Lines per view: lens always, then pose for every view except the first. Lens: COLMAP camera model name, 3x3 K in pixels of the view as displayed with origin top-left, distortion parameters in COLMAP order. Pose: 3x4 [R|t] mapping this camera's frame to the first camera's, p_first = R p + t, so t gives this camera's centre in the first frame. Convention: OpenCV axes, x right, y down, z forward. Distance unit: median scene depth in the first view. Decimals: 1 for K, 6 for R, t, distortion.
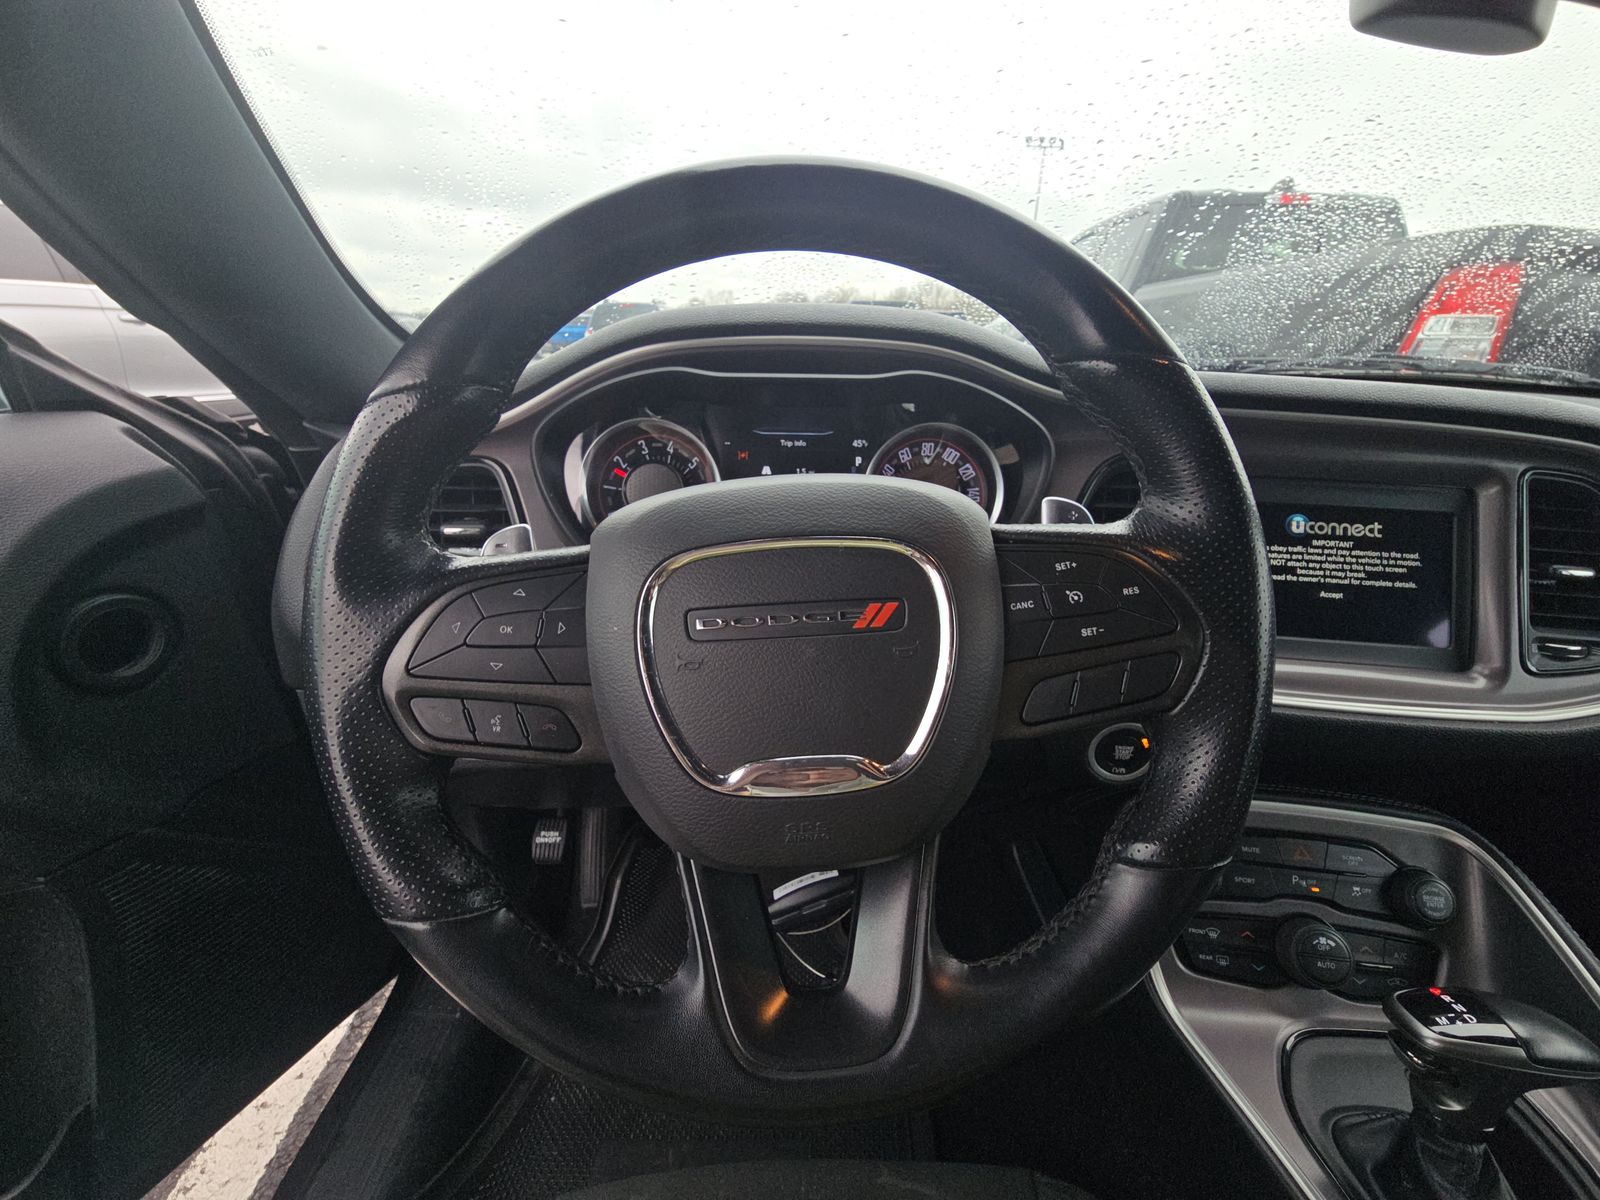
lens RADIAL K [[647.6, 0, 786.8], [0, 647.6, 603.3], [0, 0, 1]] dist [0.008070, -0.006361]
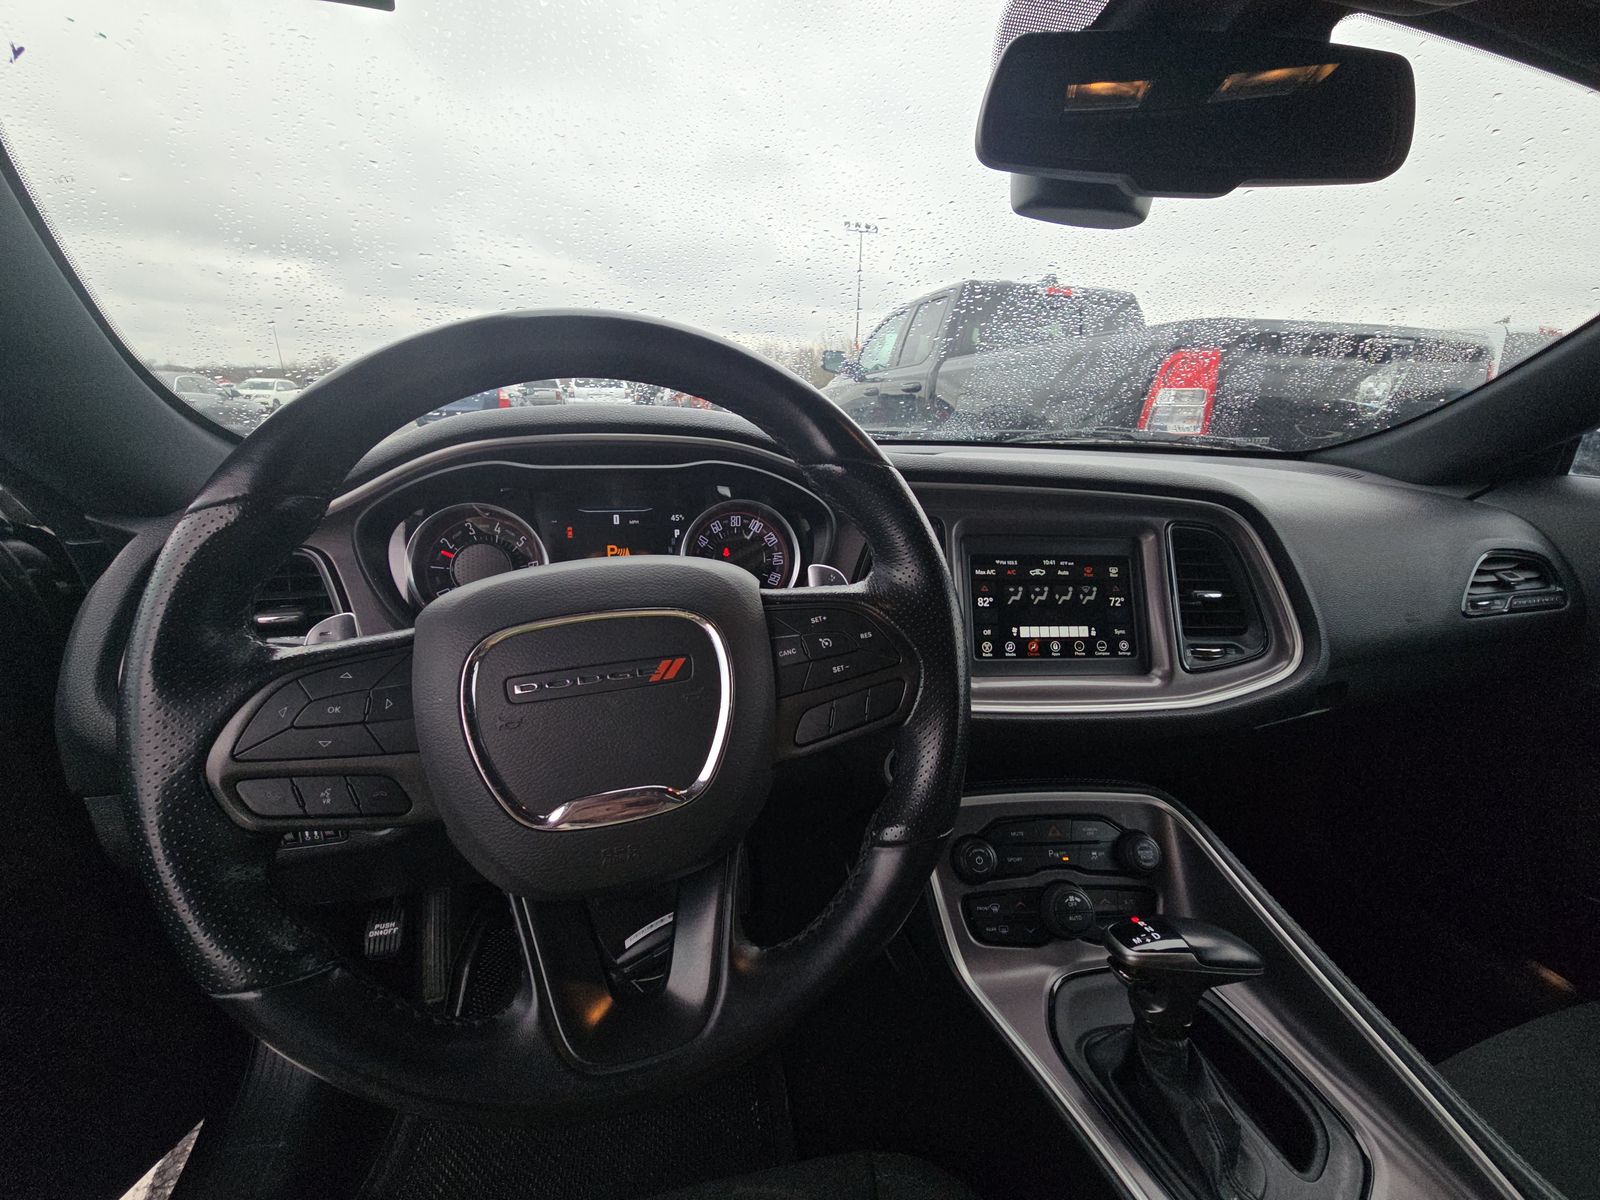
lens RADIAL K [[647.6, 0, 792.4], [0, 647.6, 602.8], [0, 0, 1]] dist [0.008070, -0.006361]
pose [[0.973674, -0.059743, 0.219977, 0.074918], [0.077300, 0.994399, -0.072084, -0.001041], [-0.214438, 0.087190, 0.972838, -0.201494]]
